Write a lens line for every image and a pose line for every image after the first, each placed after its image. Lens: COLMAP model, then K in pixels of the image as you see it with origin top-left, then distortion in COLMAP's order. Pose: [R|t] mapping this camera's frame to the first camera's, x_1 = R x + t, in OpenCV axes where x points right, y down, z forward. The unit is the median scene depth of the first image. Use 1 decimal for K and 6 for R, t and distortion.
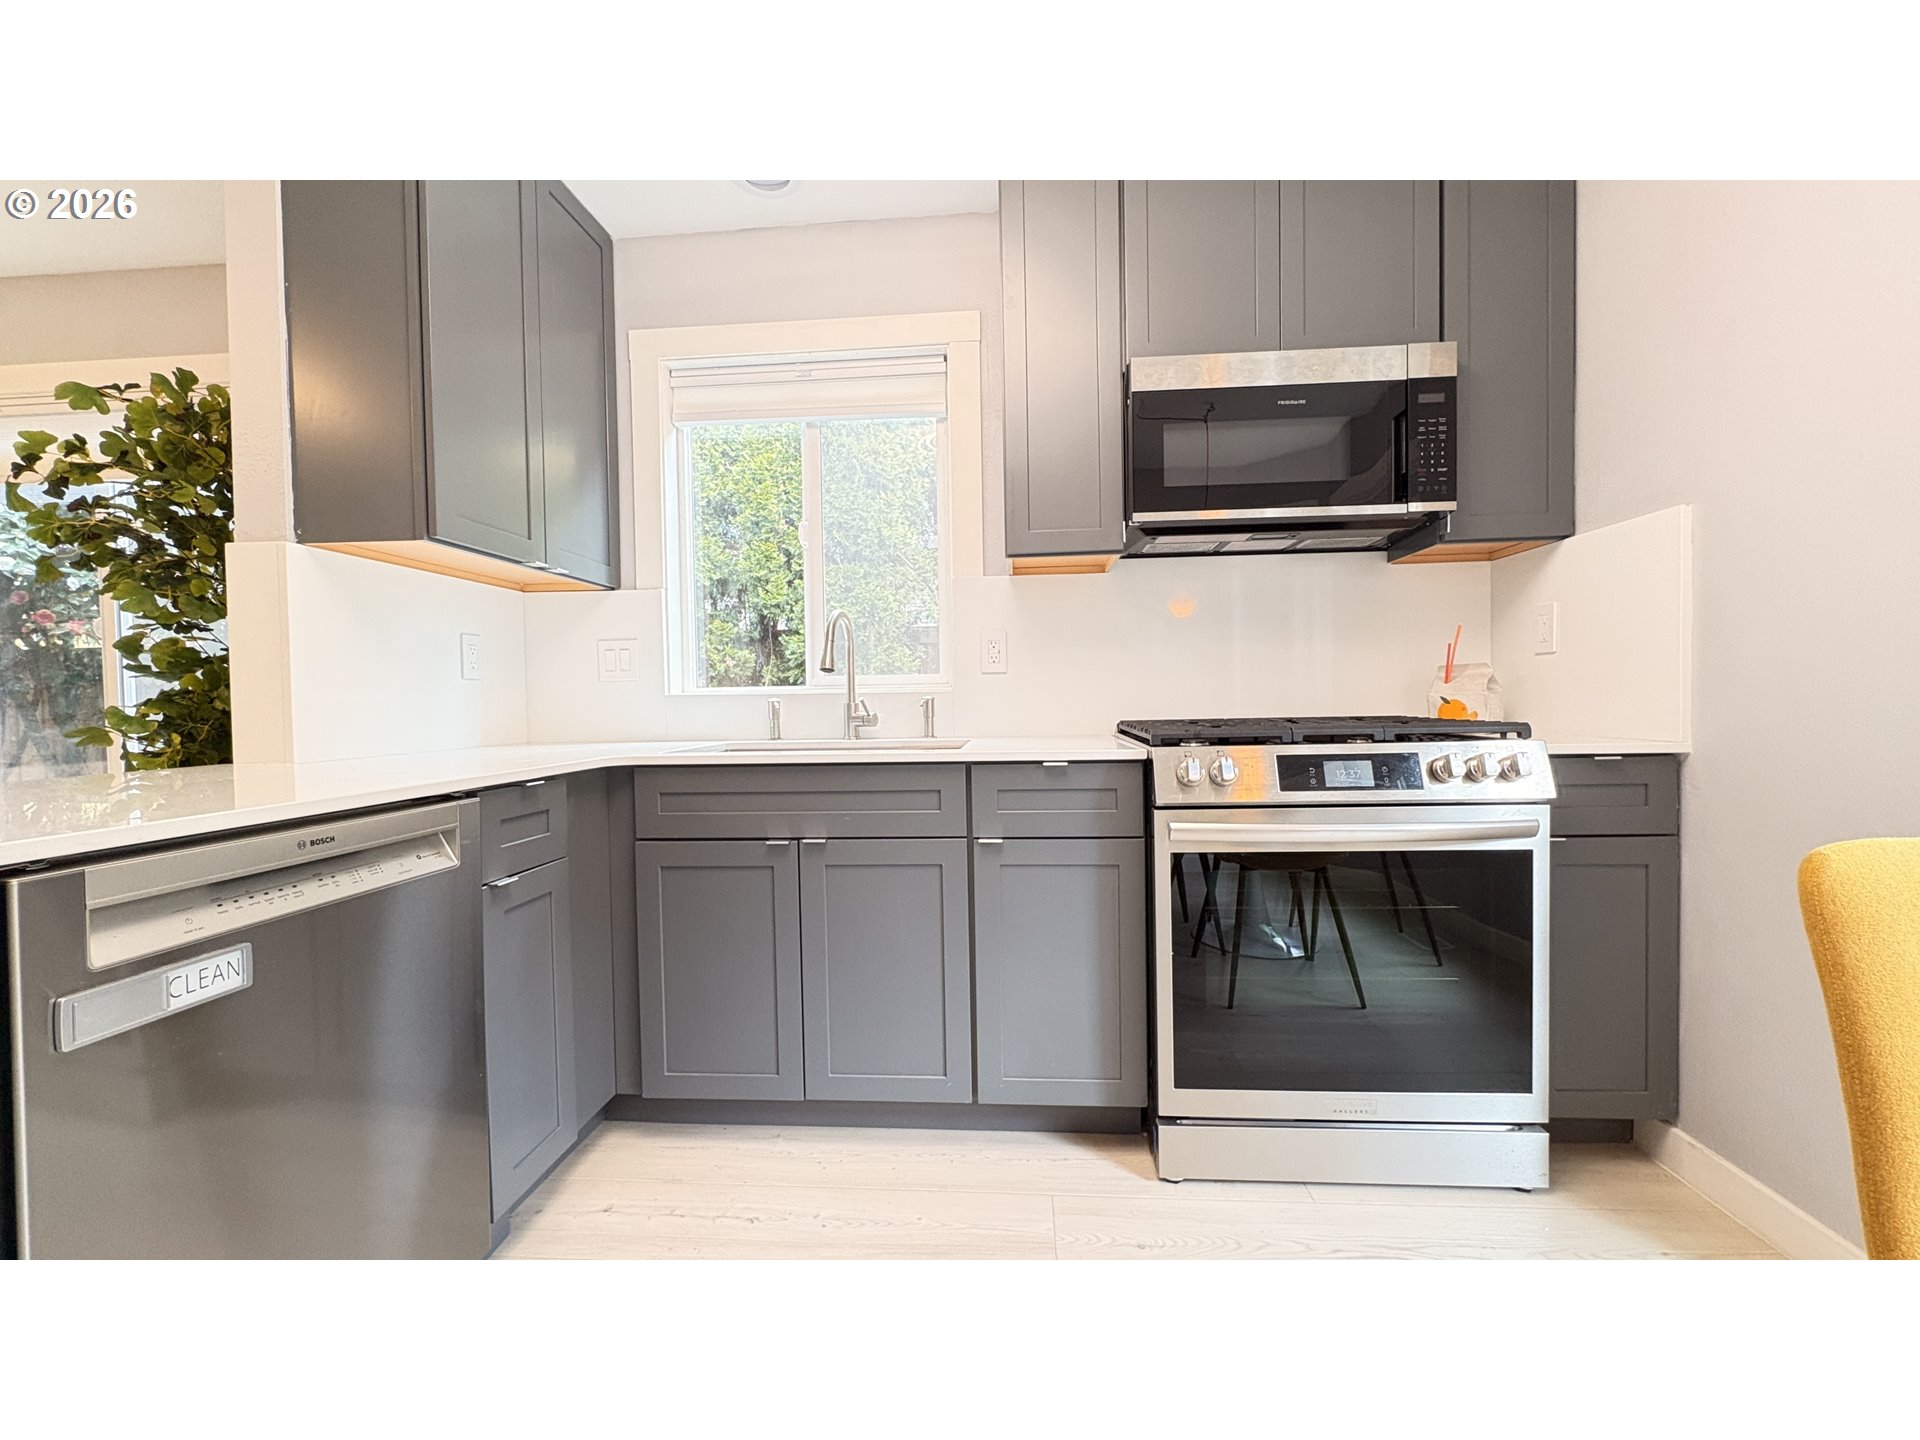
lens RADIAL K [[765.3, 0, 957.7], [0, 765.3, 719.5], [0, 0, 1]] dist [0.001158, -0.000496]
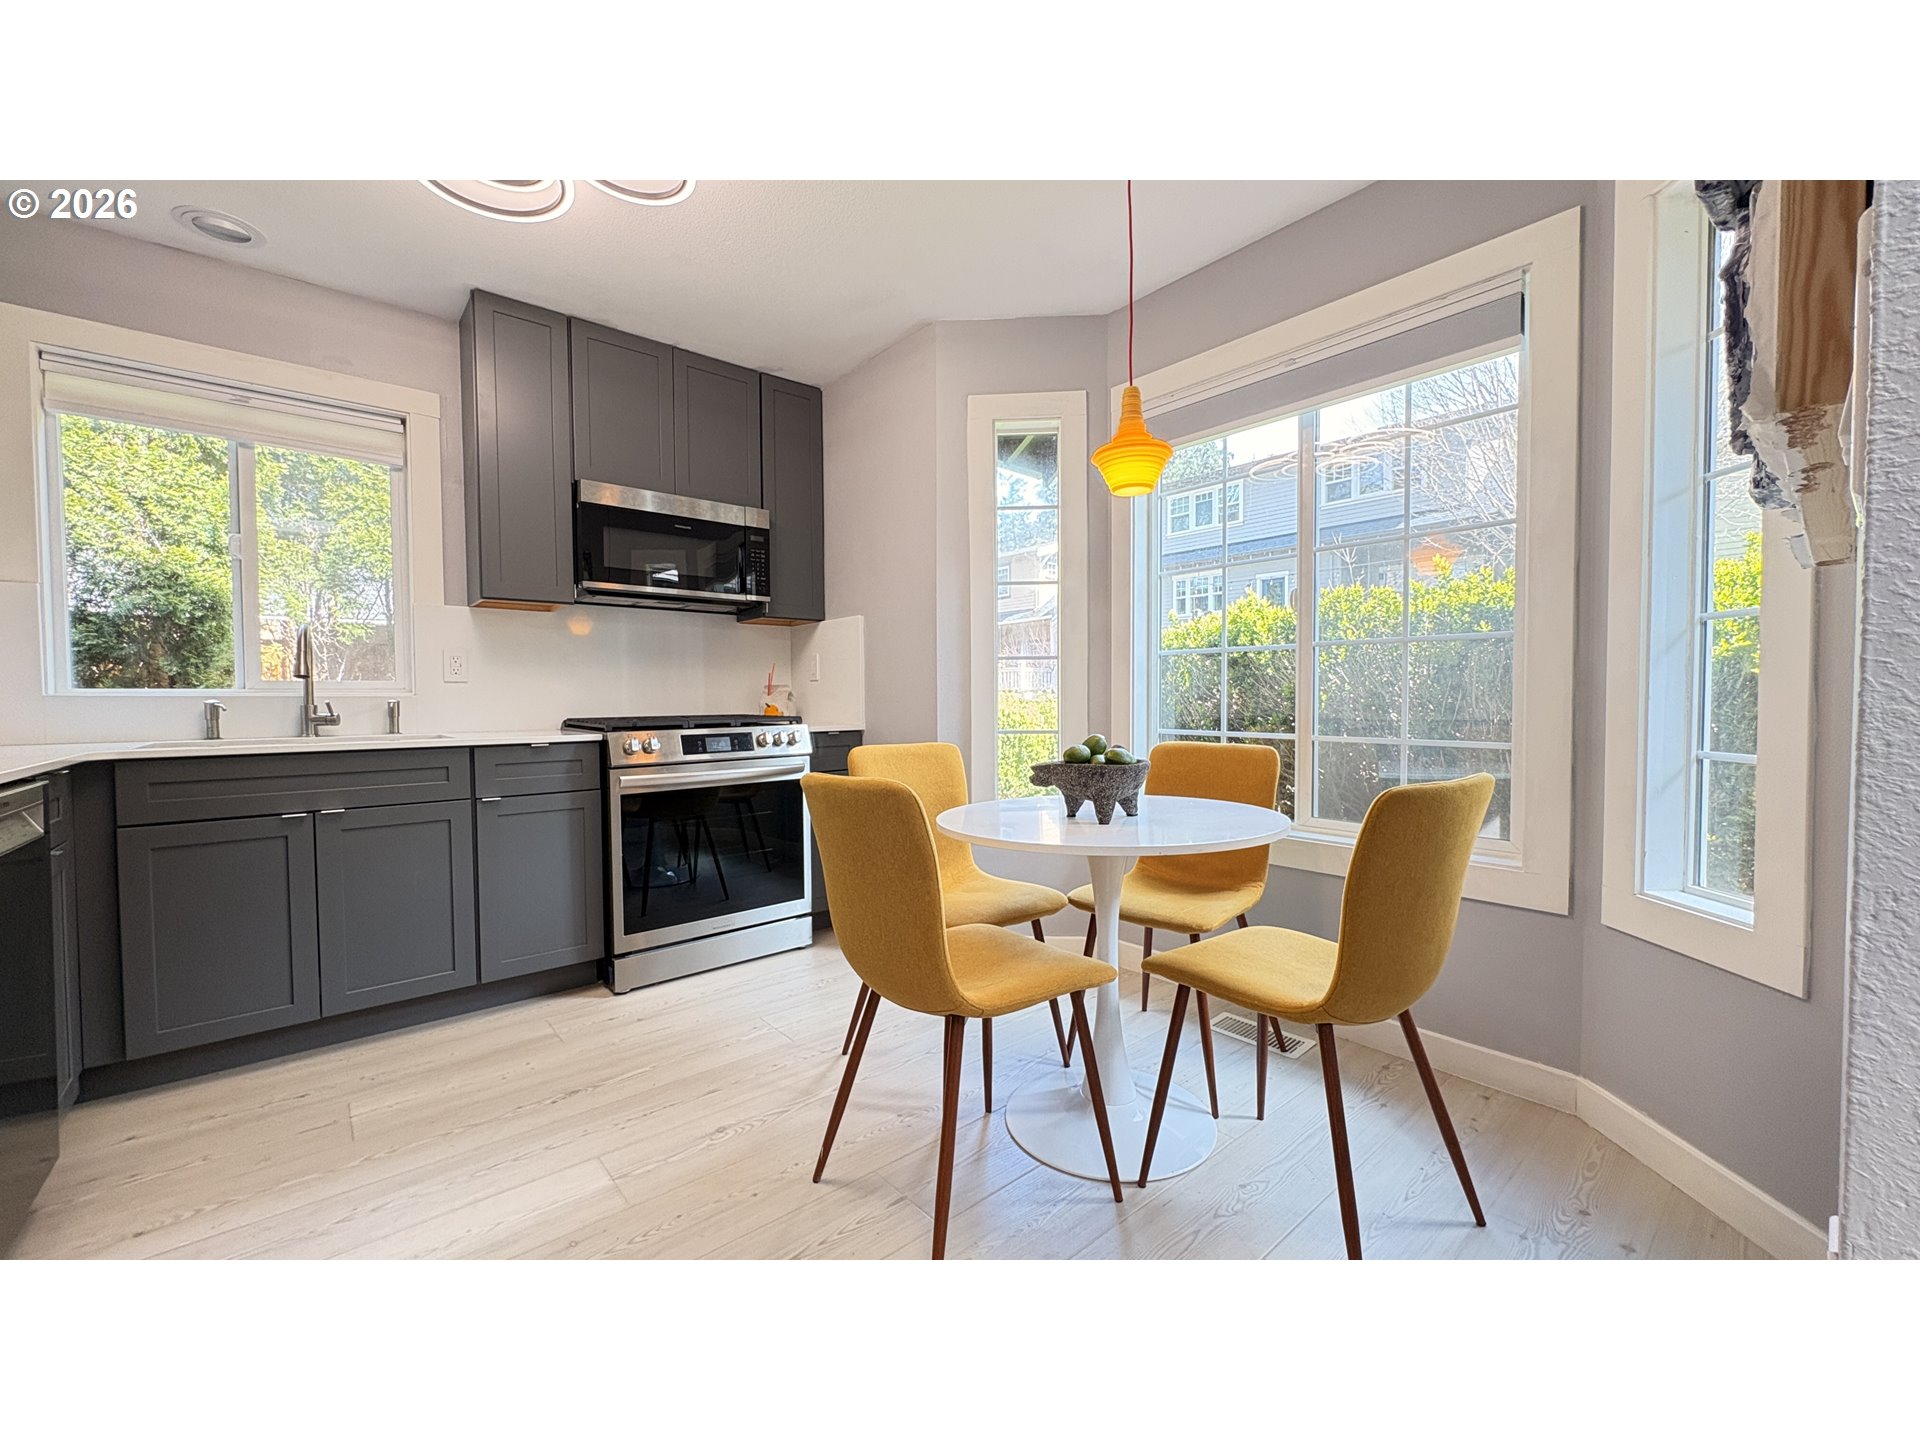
lens RADIAL K [[765.3, 0, 957.7], [0, 765.3, 719.5], [0, 0, 1]] dist [0.001158, -0.000496]
pose [[0.707736, -0.007481, 0.706437, -0.363712], [0.013968, 0.999897, -0.003404, 0.023758], [-0.706339, 0.012277, 0.707767, -0.677034]]
